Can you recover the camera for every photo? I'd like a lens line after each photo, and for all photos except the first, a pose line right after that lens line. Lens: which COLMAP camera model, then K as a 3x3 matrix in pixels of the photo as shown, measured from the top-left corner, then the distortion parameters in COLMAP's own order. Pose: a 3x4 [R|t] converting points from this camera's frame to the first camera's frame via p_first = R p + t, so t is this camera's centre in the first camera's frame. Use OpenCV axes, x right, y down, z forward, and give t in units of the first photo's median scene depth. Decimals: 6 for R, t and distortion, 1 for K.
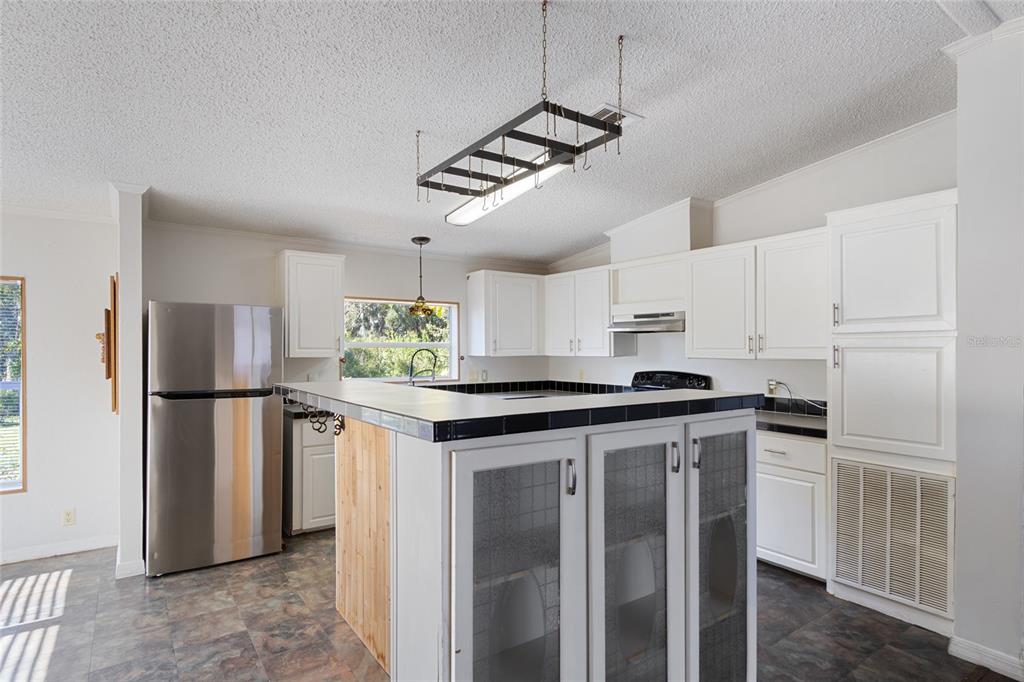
lens RADIAL K [[541.6, 0, 502.4], [0, 541.6, 351.1], [0, 0, 1]] dist [0.006330, -0.002679]
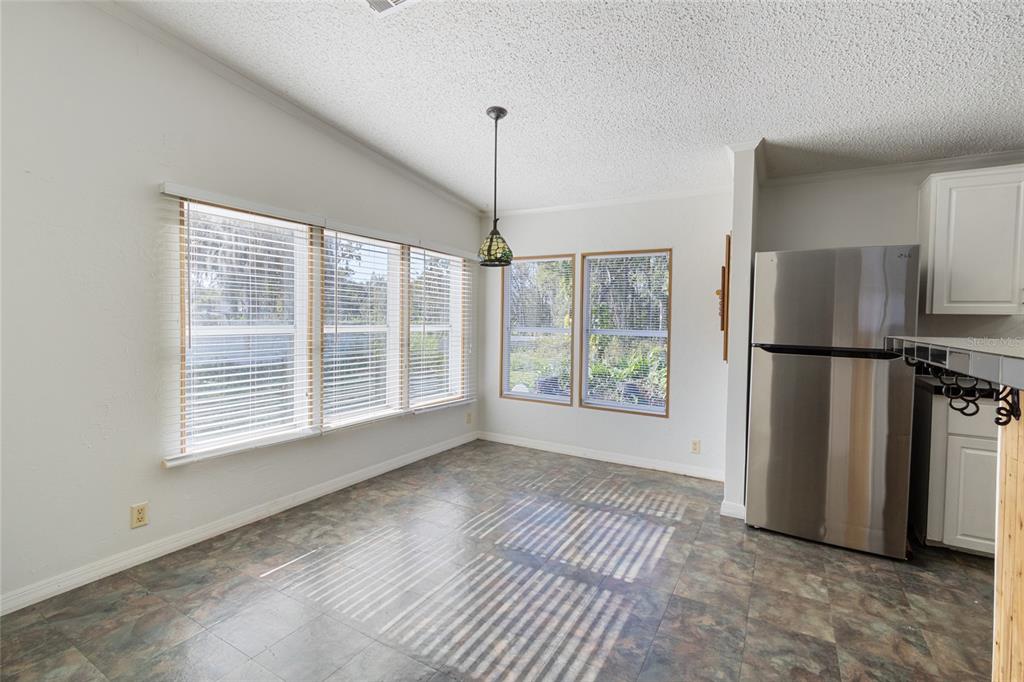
lens RADIAL K [[467.7, 0, 512.7], [0, 467.7, 330.3], [0, 0, 1]] dist [0.004006, -0.001051]
pose [[0.418019, 0.029601, -0.907956, -0.045640], [-0.018270, 0.999541, 0.024176, 0.036342], [0.908255, 0.006483, 0.418368, 0.219795]]
